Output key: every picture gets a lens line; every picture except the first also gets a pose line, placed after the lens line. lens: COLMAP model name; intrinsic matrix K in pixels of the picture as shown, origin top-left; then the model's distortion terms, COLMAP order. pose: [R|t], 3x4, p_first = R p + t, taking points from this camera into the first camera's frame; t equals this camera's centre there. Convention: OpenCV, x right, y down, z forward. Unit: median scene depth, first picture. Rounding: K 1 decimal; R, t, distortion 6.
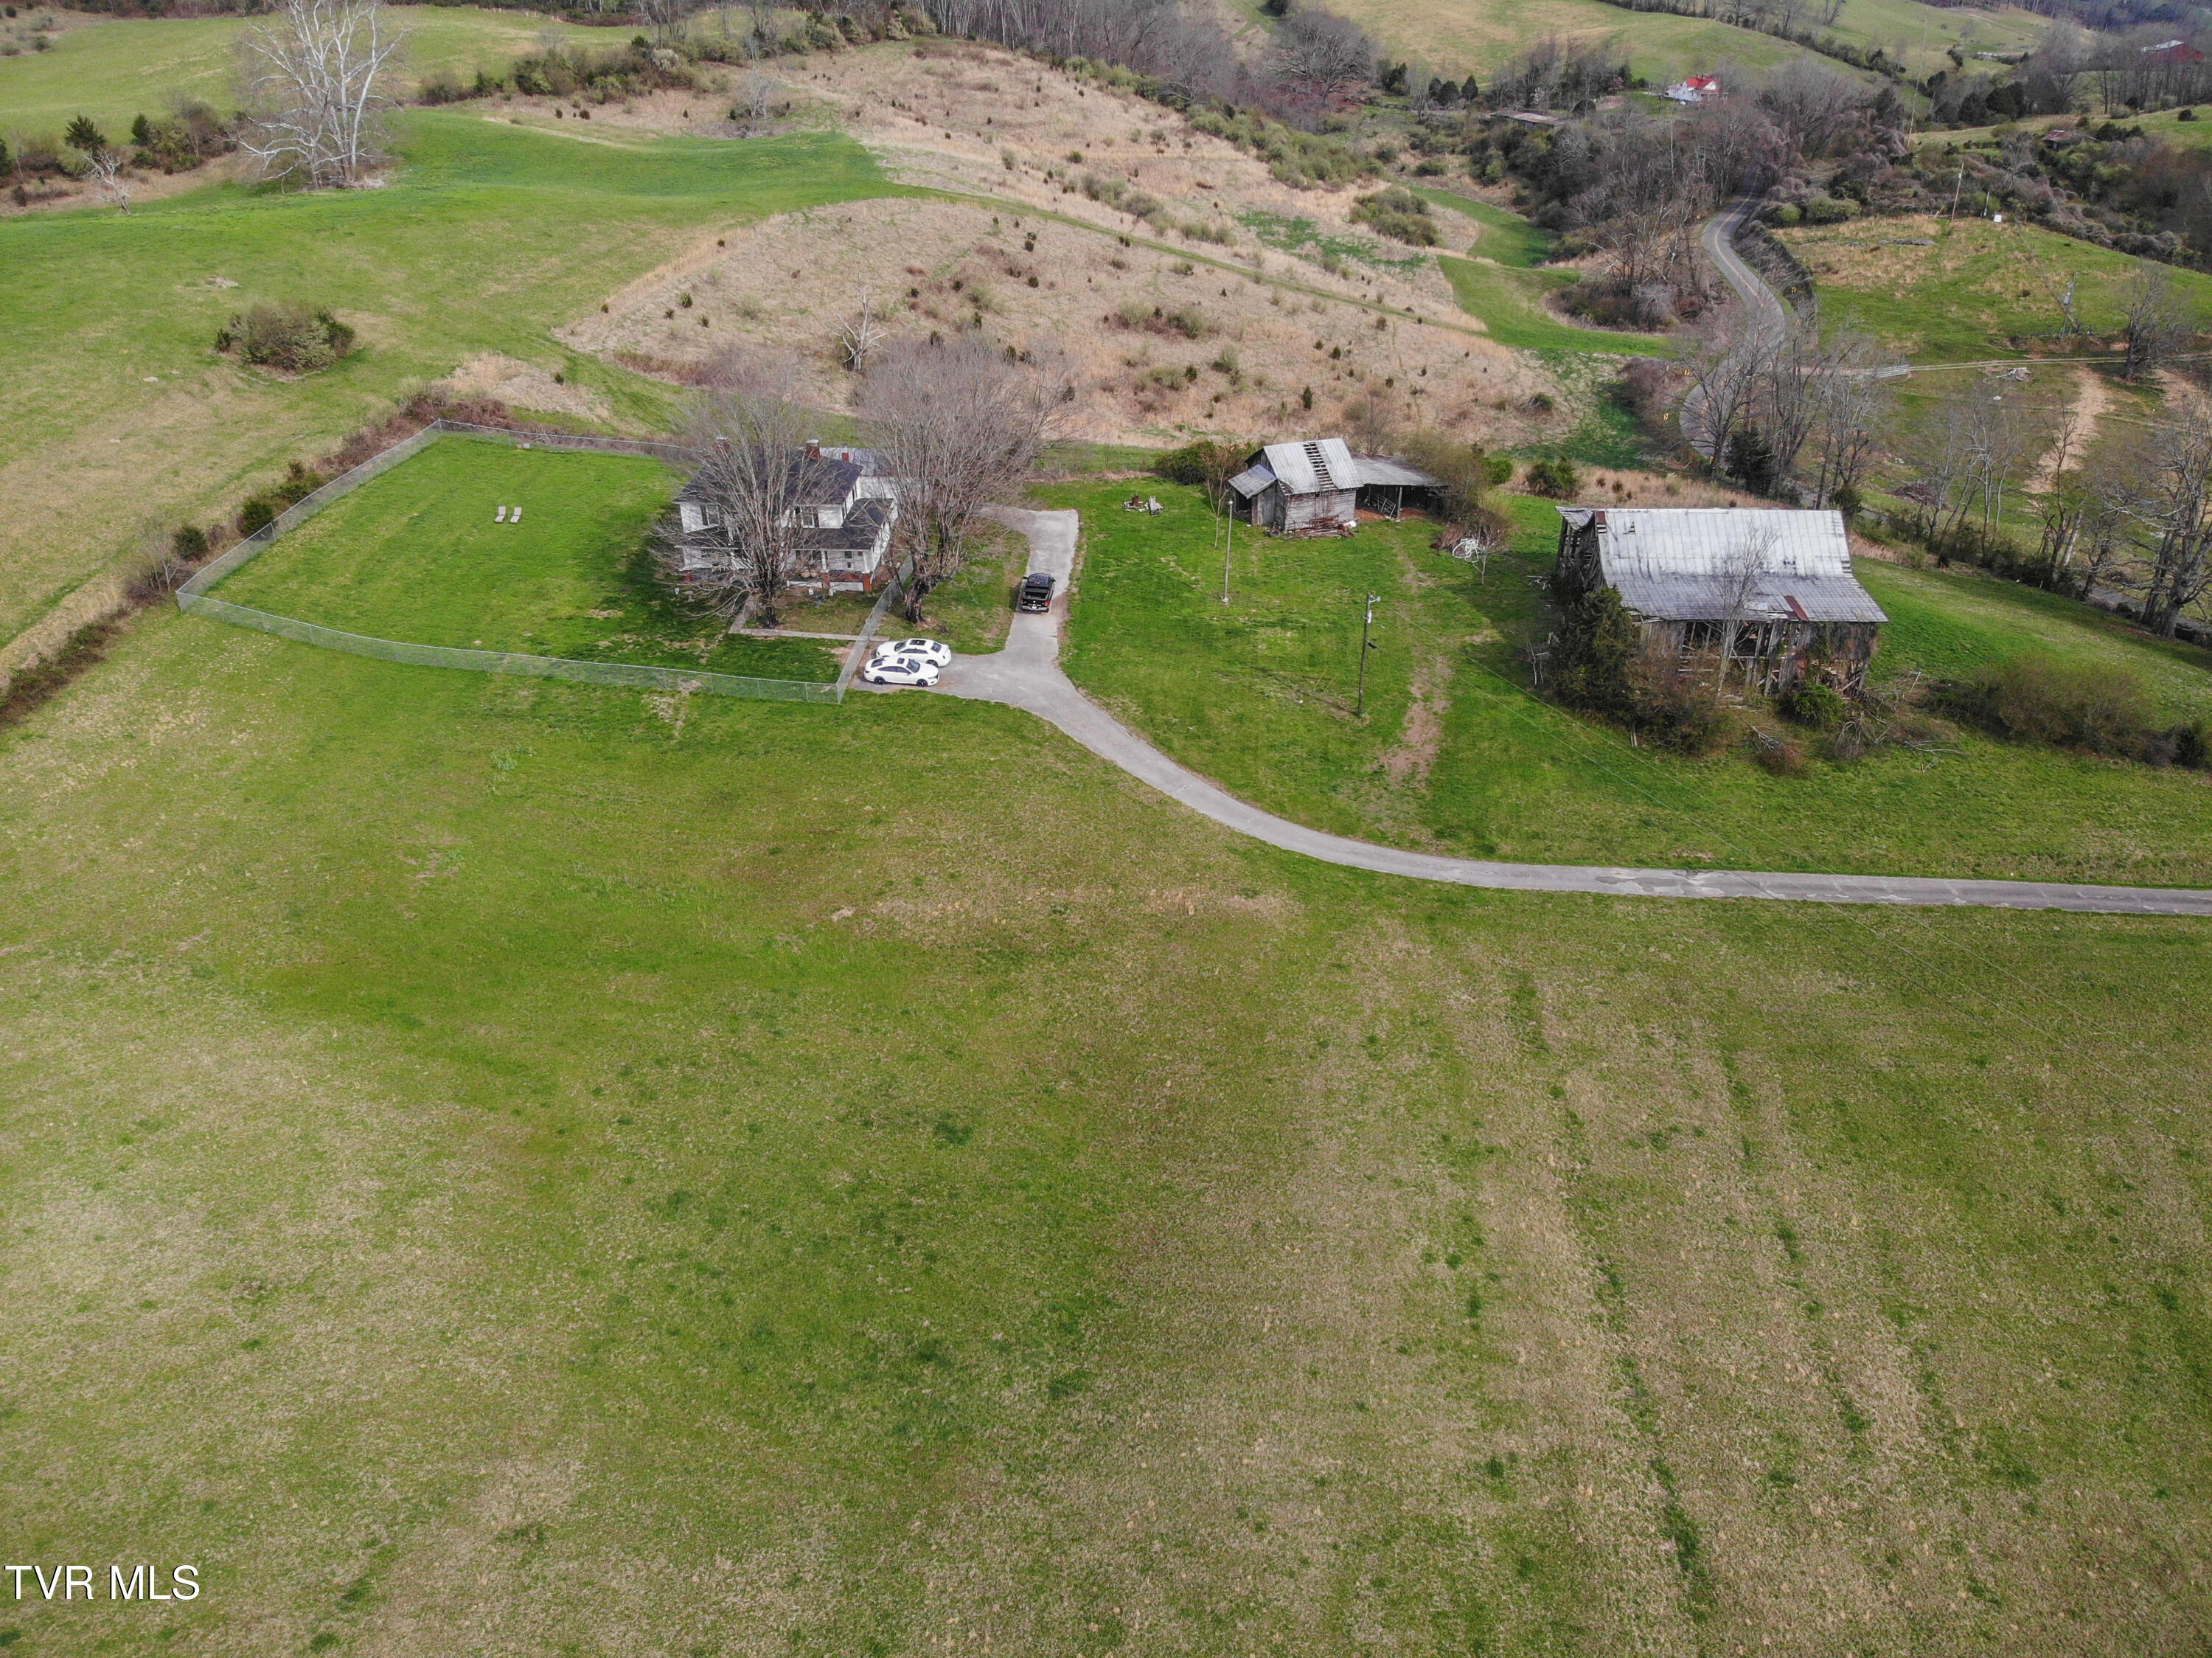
lens RADIAL K [[1621.7, 0, 1111.3], [0, 1621.7, 830.2], [0, 0, 1]] dist [0.036328, -0.130456]
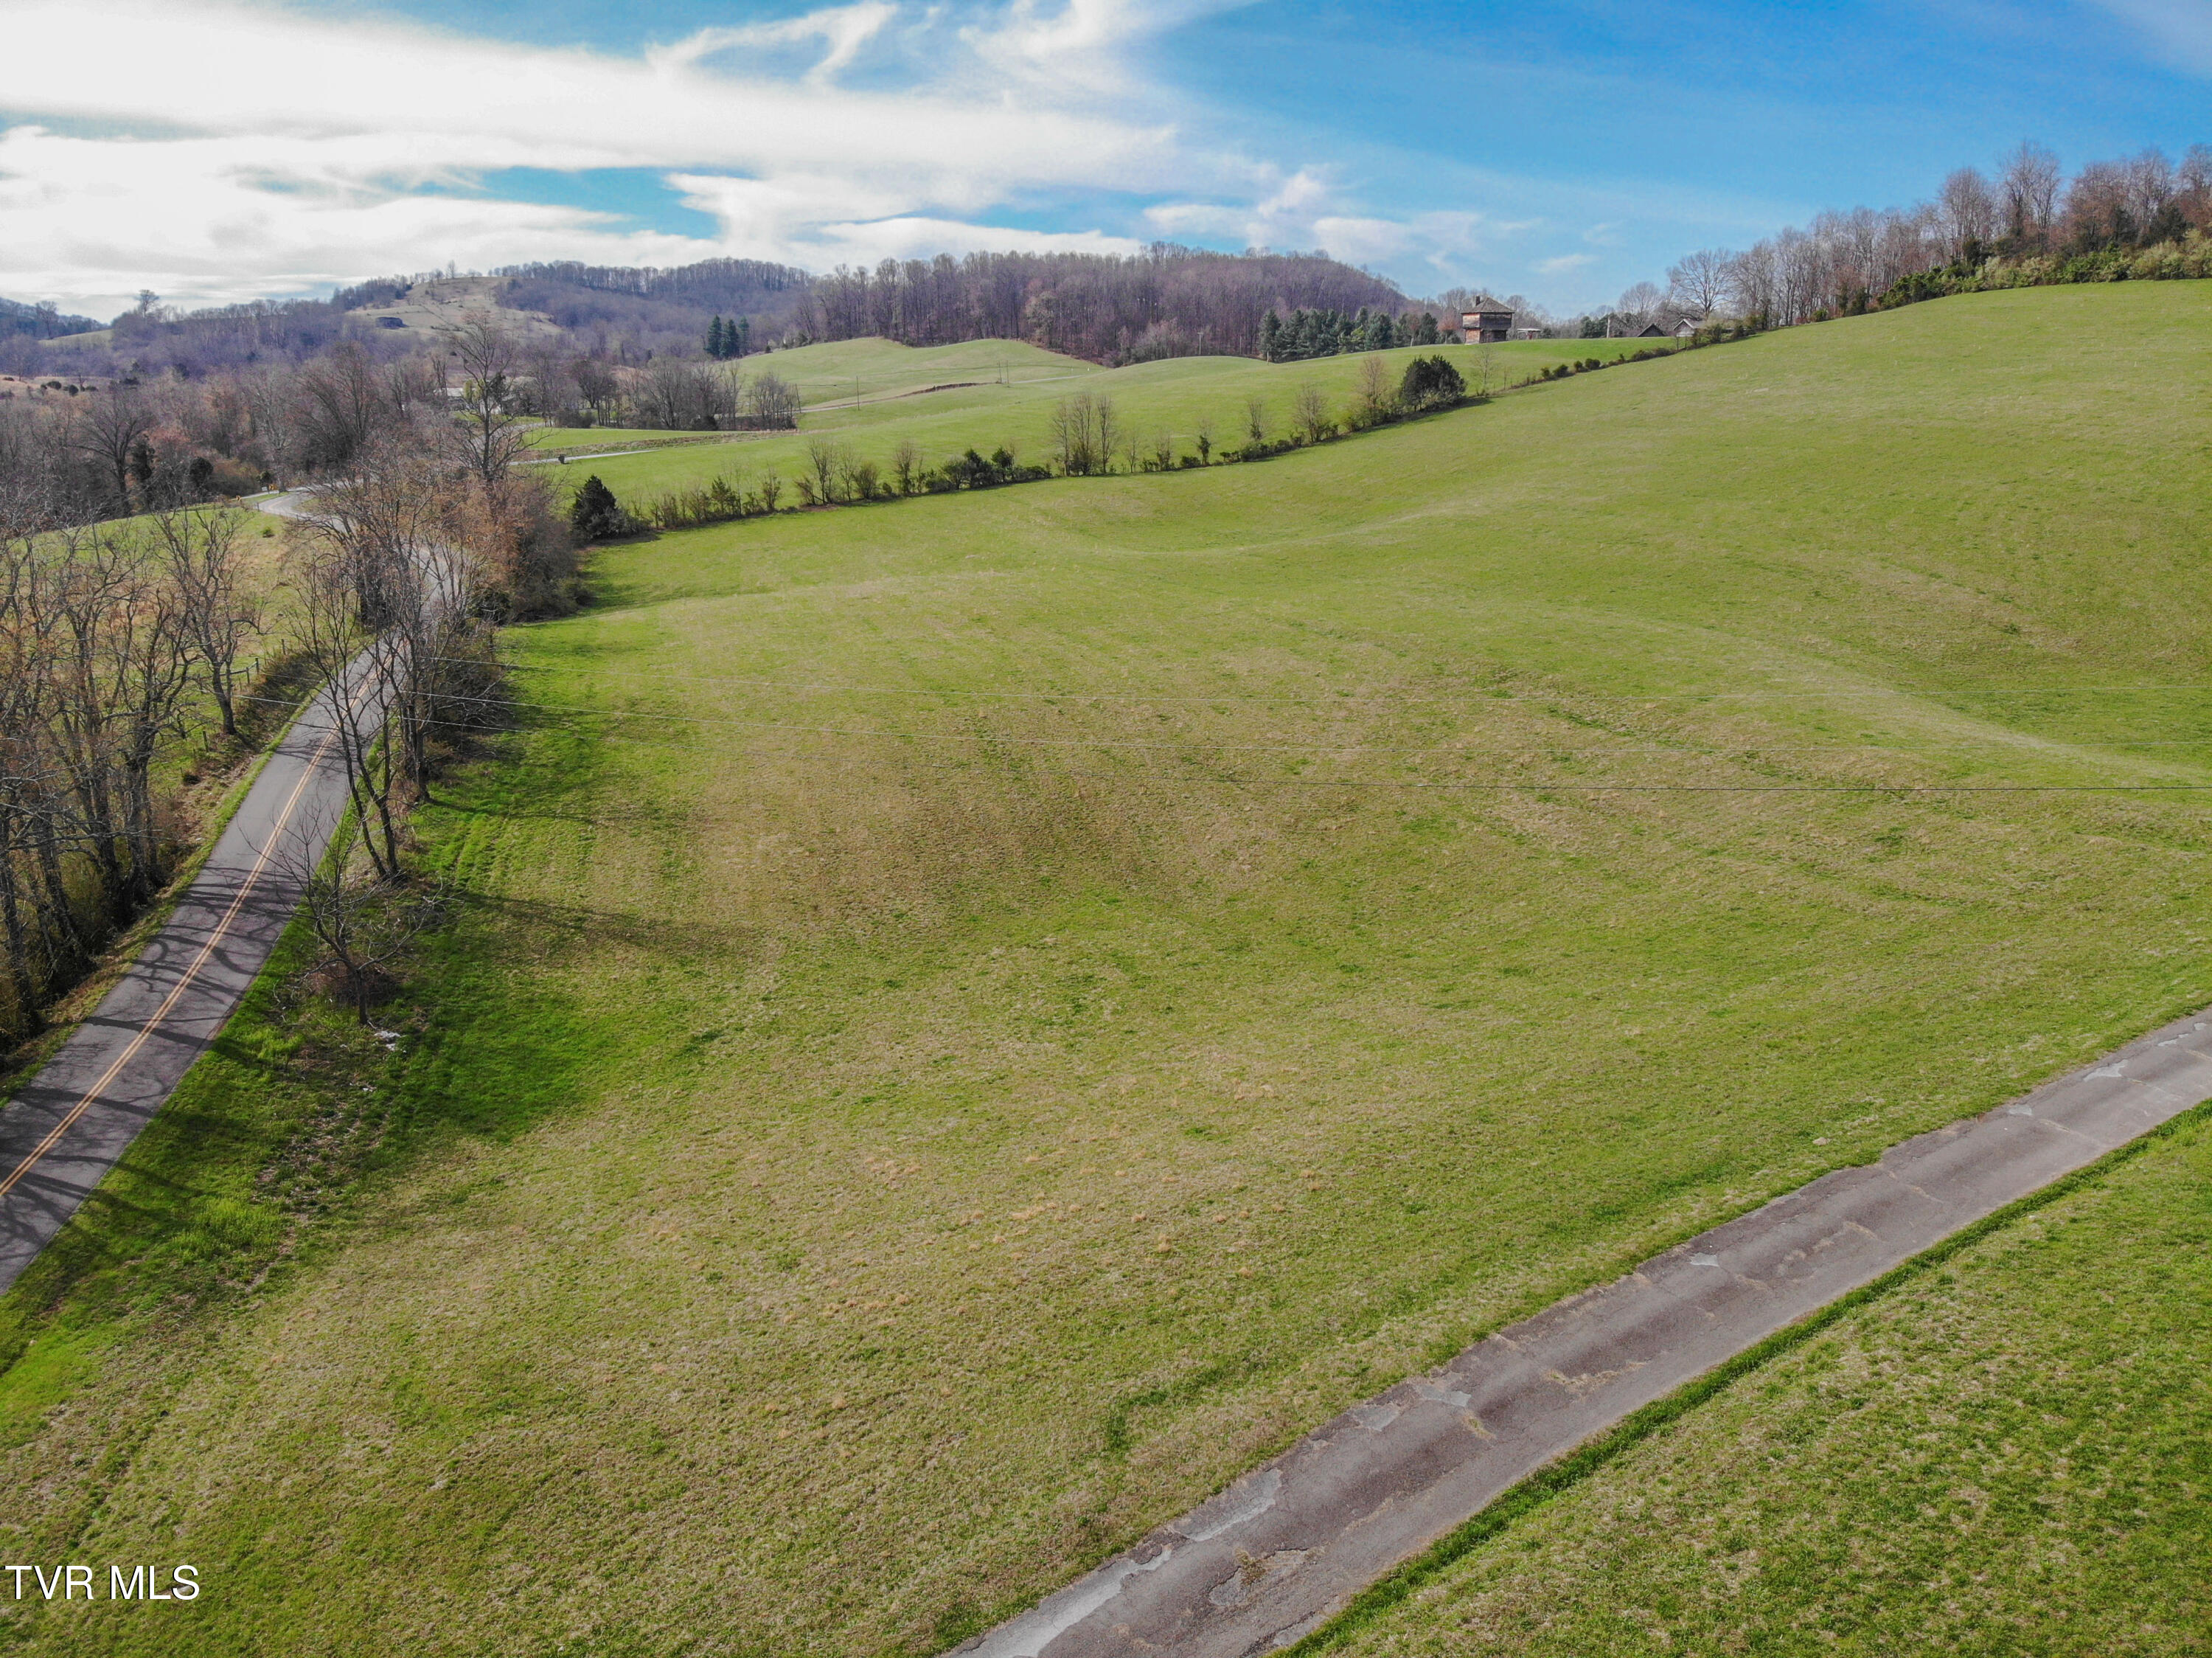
lens RADIAL K [[1621.7, 0, 1107.5], [0, 1621.7, 835.3], [0, 0, 1]] dist [0.036328, -0.130456]
pose [[-0.860133, 0.148718, -0.487908, 0.824886], [-0.242428, 0.722411, 0.647574, -0.202439], [0.448775, 0.675282, -0.585316, 0.967653]]
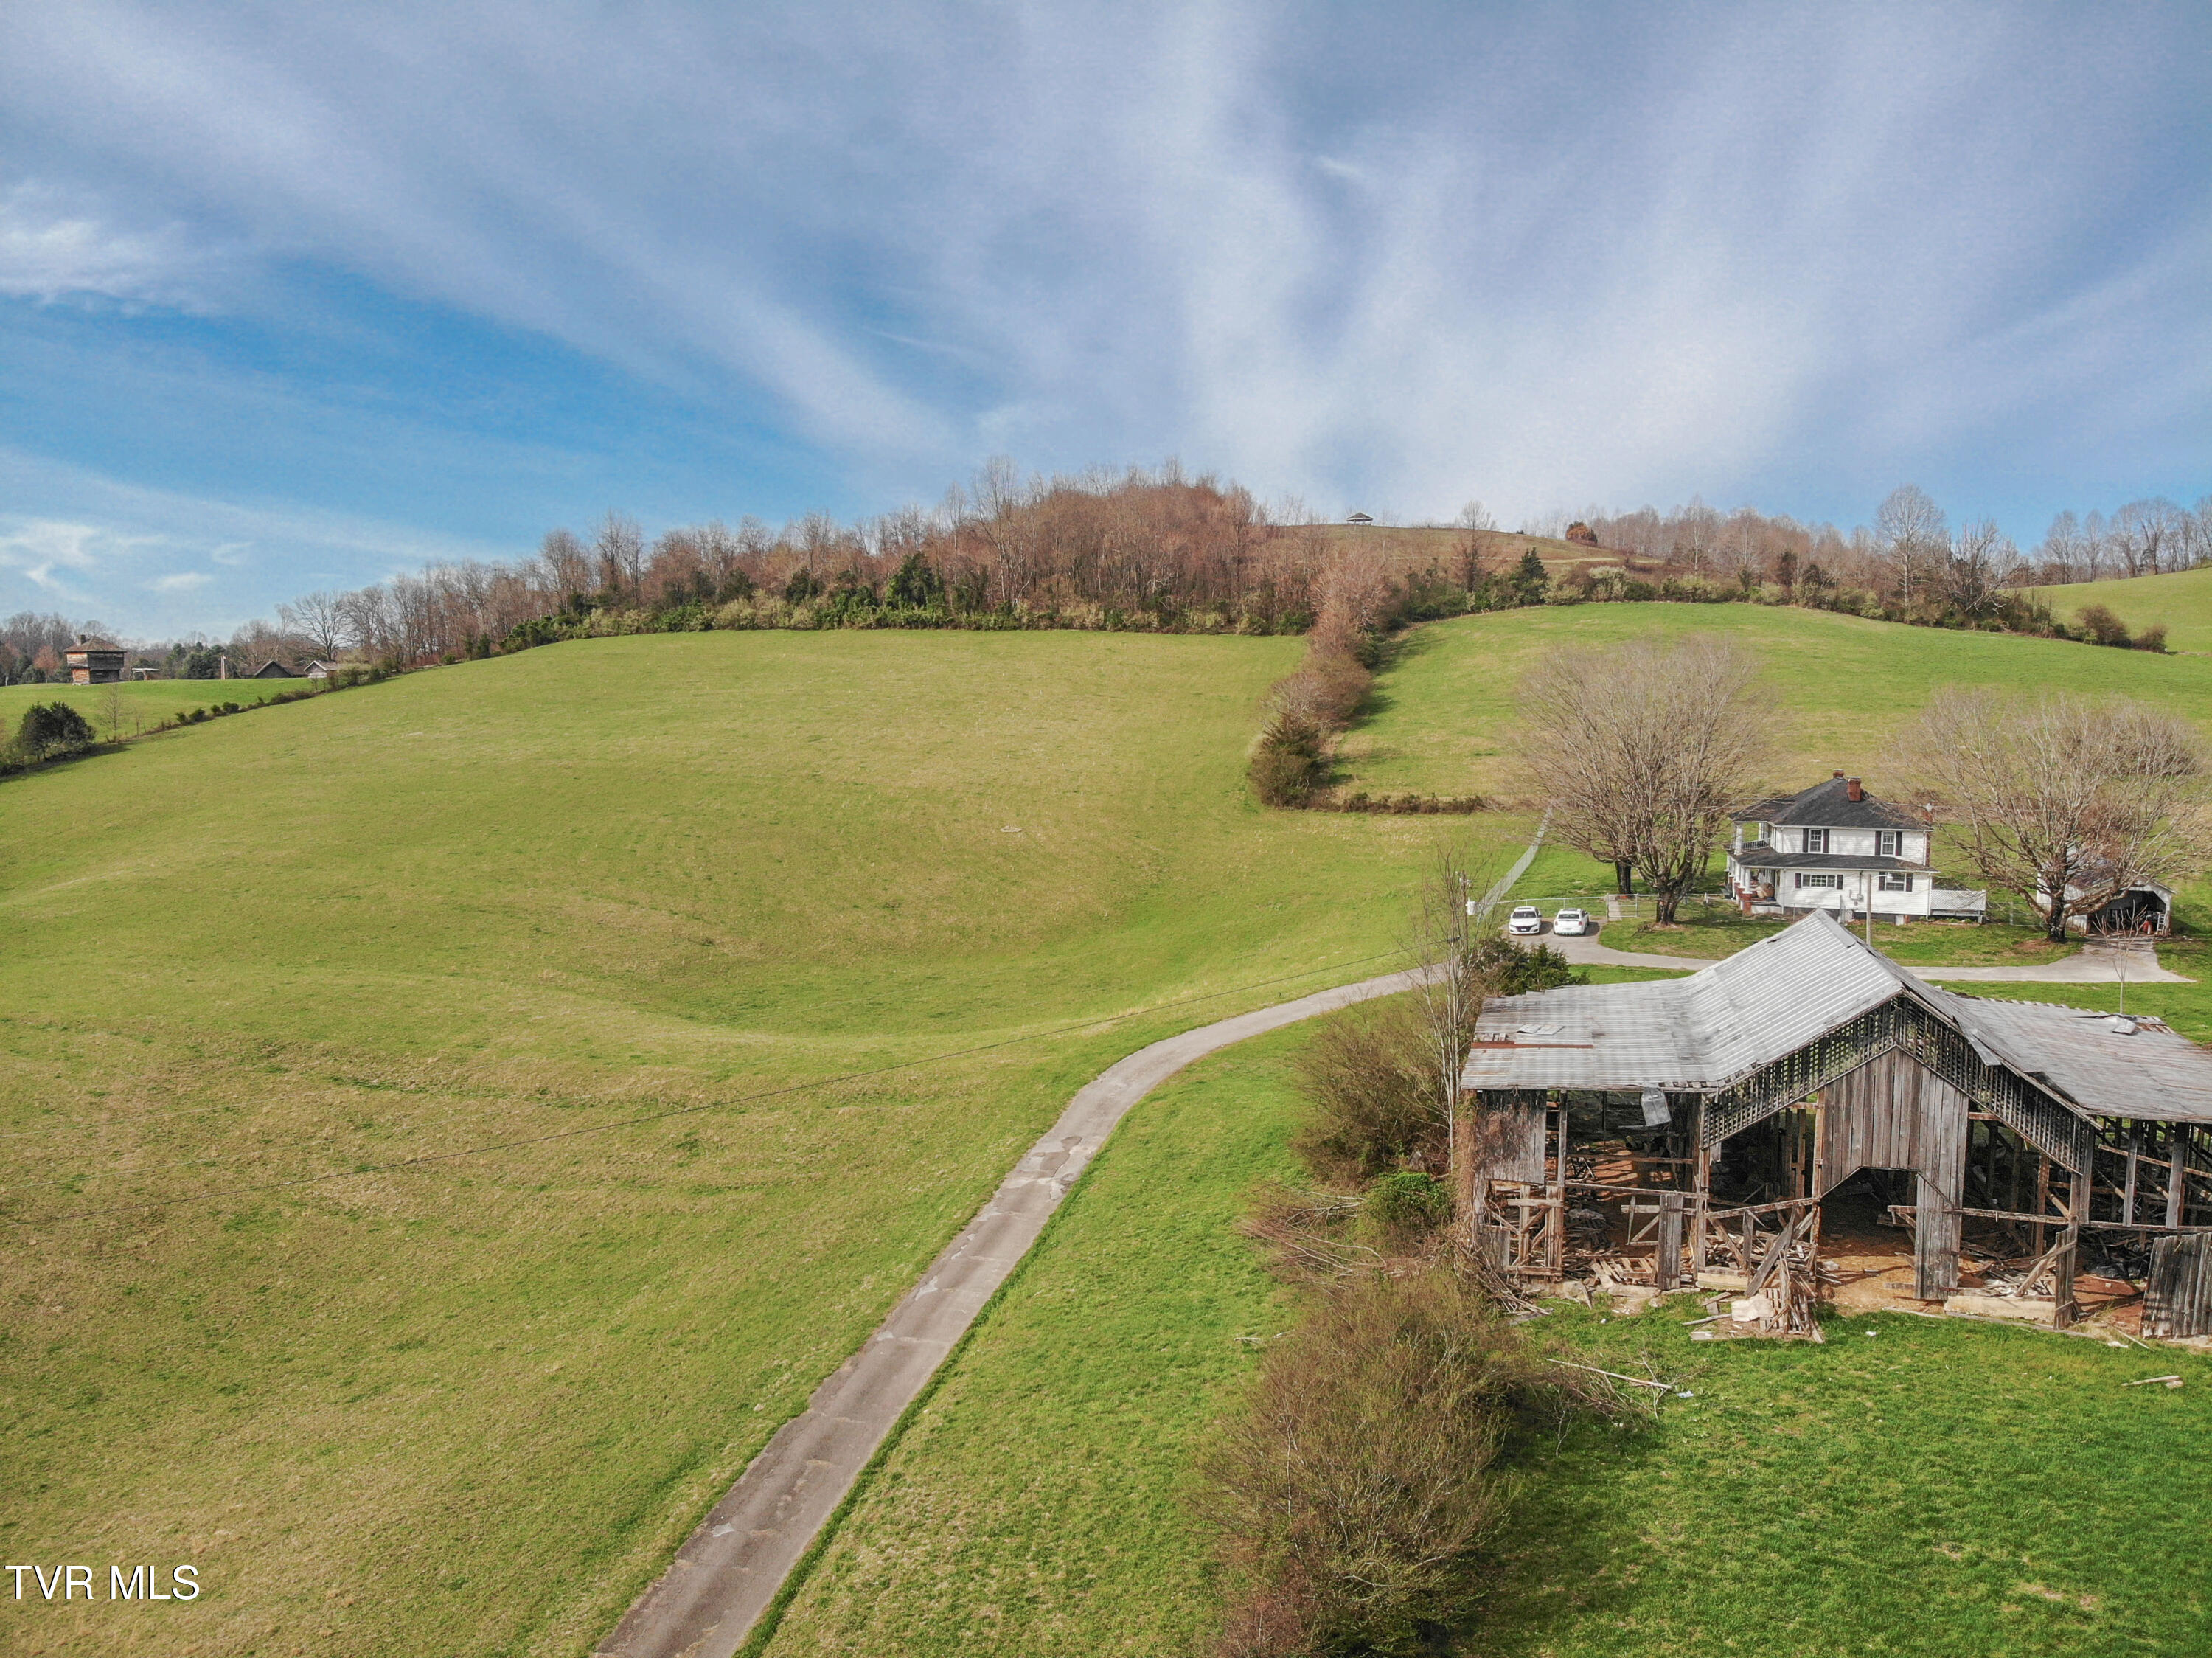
lens RADIAL K [[1621.7, 0, 1111.5], [0, 1621.7, 832.2], [0, 0, 1]] dist [0.036328, -0.130456]
pose [[-0.232213, 0.093121, -0.968197, 0.922758], [-0.473181, 0.858864, 0.196093, -0.228627], [0.849810, 0.503668, -0.155377, 0.944731]]
